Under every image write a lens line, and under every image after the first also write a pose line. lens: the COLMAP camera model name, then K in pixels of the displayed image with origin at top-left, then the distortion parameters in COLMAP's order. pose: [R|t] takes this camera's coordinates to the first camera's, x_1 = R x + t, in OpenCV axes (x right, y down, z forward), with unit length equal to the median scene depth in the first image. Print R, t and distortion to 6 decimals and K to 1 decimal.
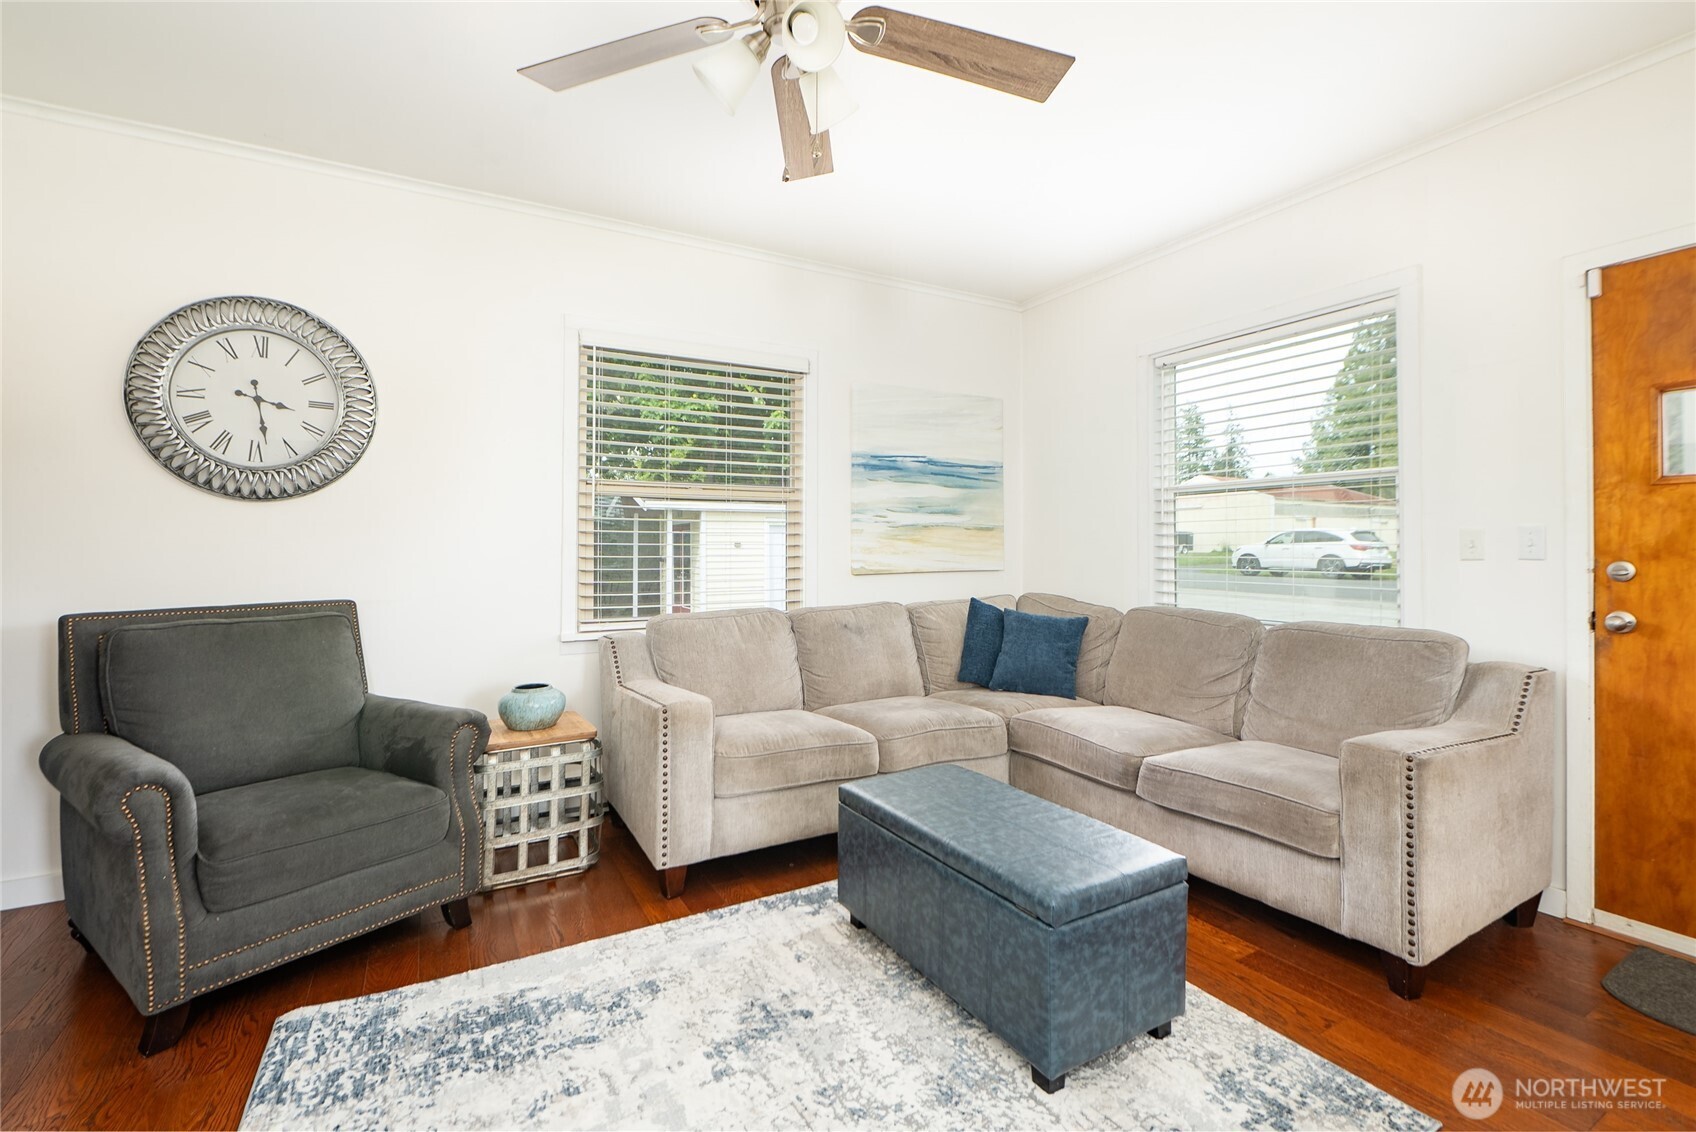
lens RADIAL K [[743.7, 0, 849.5], [0, 743.7, 550.5], [0, 0, 1]] dist [-0.007498, -0.001211]
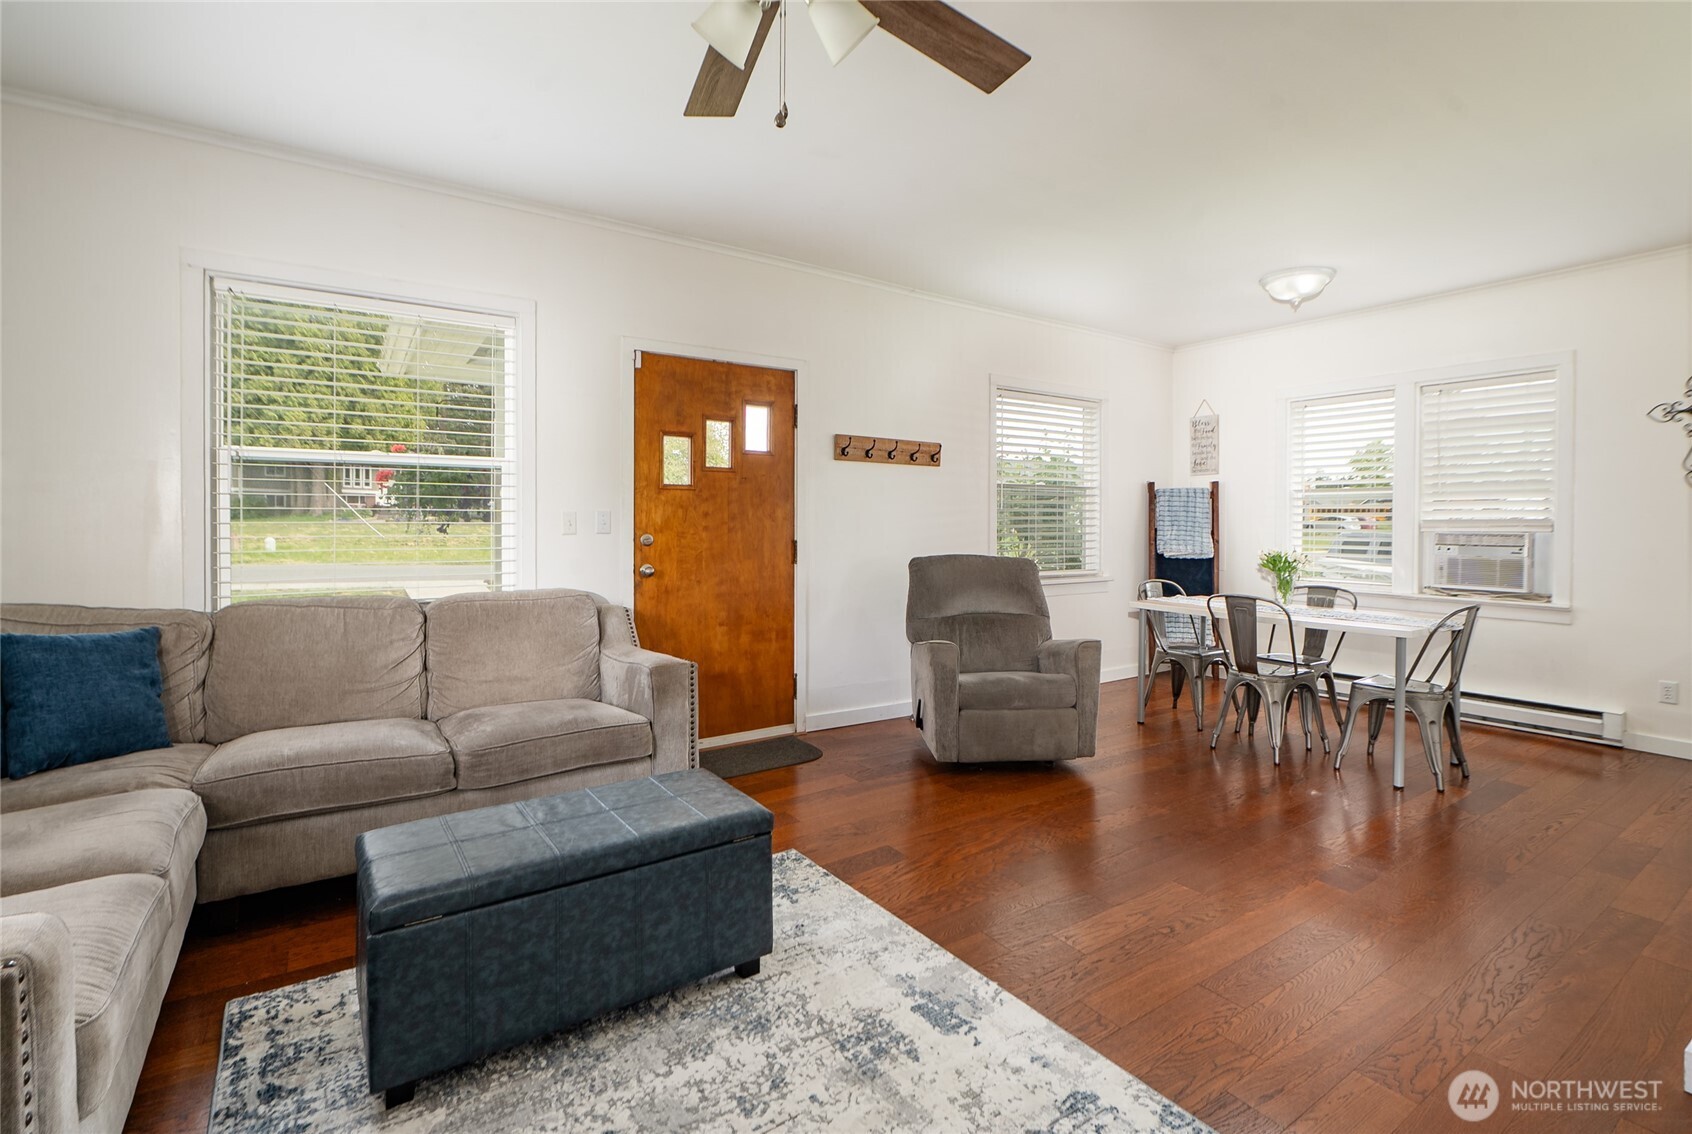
lens RADIAL K [[771.7, 0, 852.7], [0, 771.7, 556.2], [0, 0, 1]] dist [-0.002939, -0.000422]
pose [[-0.078259, -0.041855, 0.996054, -0.709317], [0.001316, 0.999113, 0.042087, -0.007952], [-0.996932, 0.004605, -0.078134, 0.674376]]
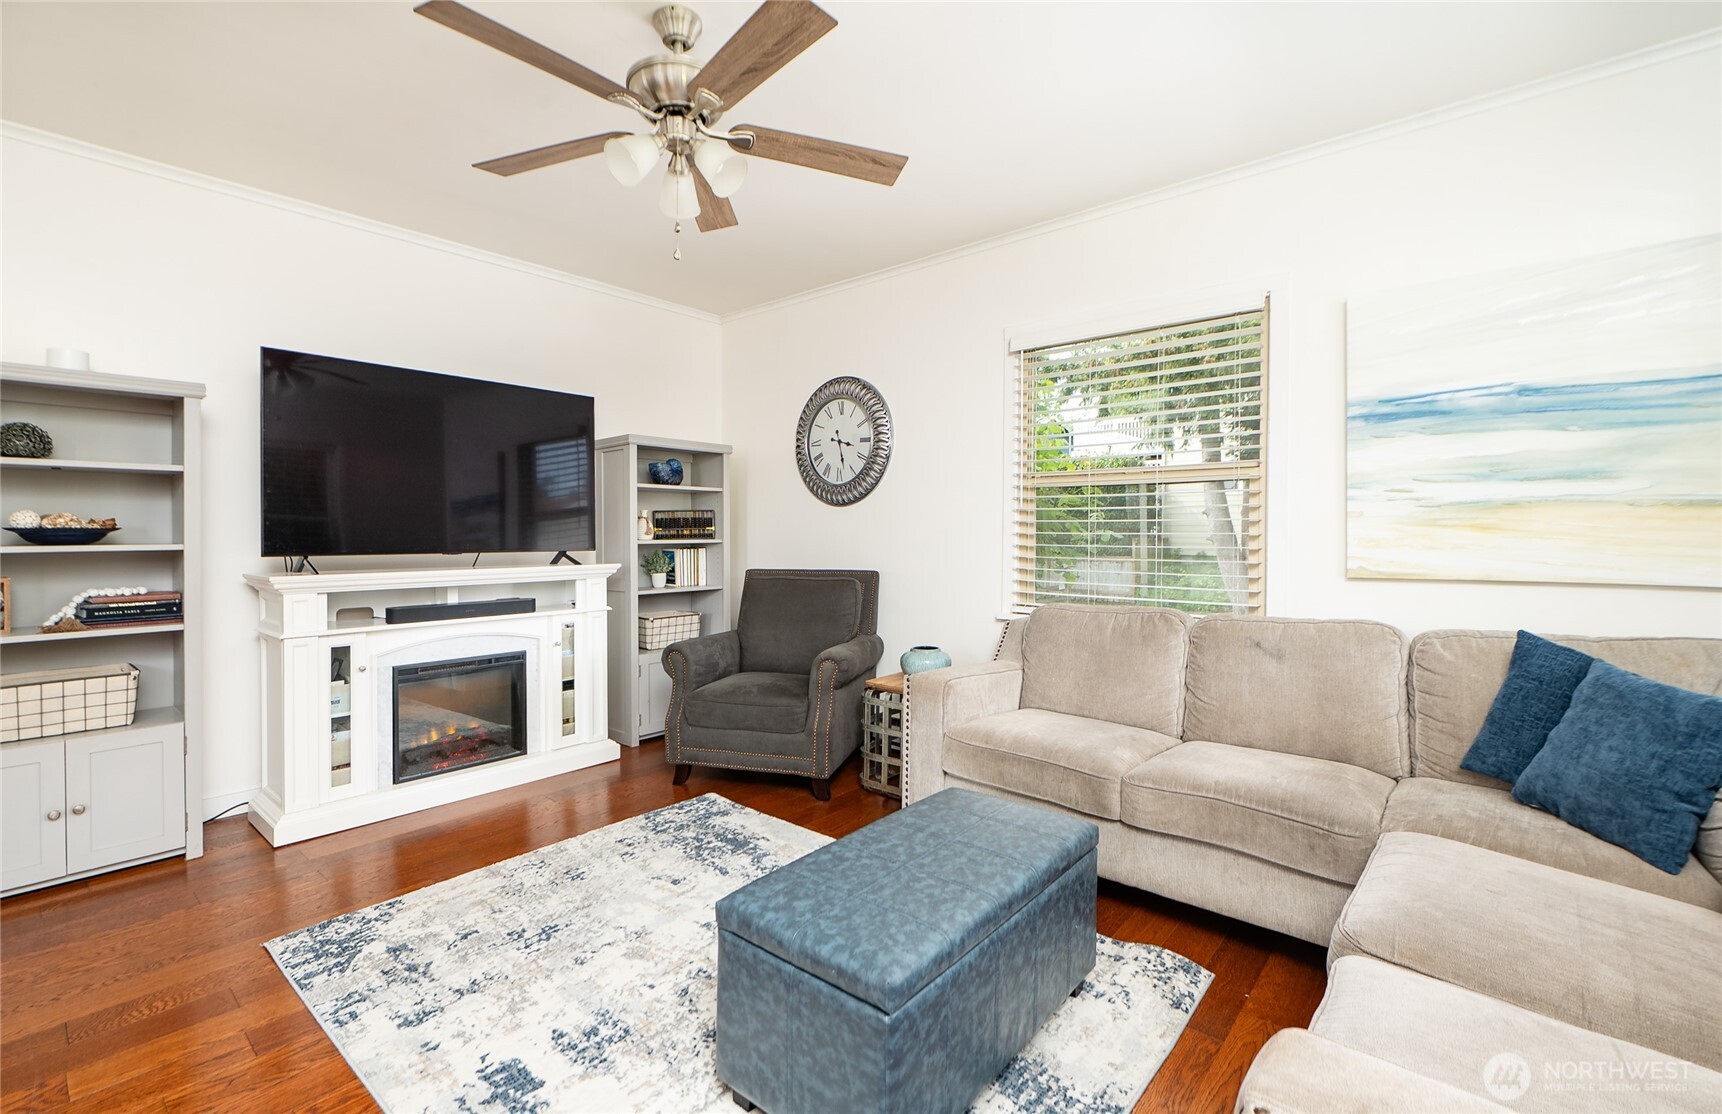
lens RADIAL K [[751.1, 0, 858.3], [0, 751.1, 554.4], [0, 0, 1]] dist [0.004008, 0.000075]
pose [[0.342236, 0.029020, -0.939166, 0.884433], [-0.007009, 0.999574, 0.028333, -0.010369], [0.939588, -0.003114, 0.342294, 0.584201]]
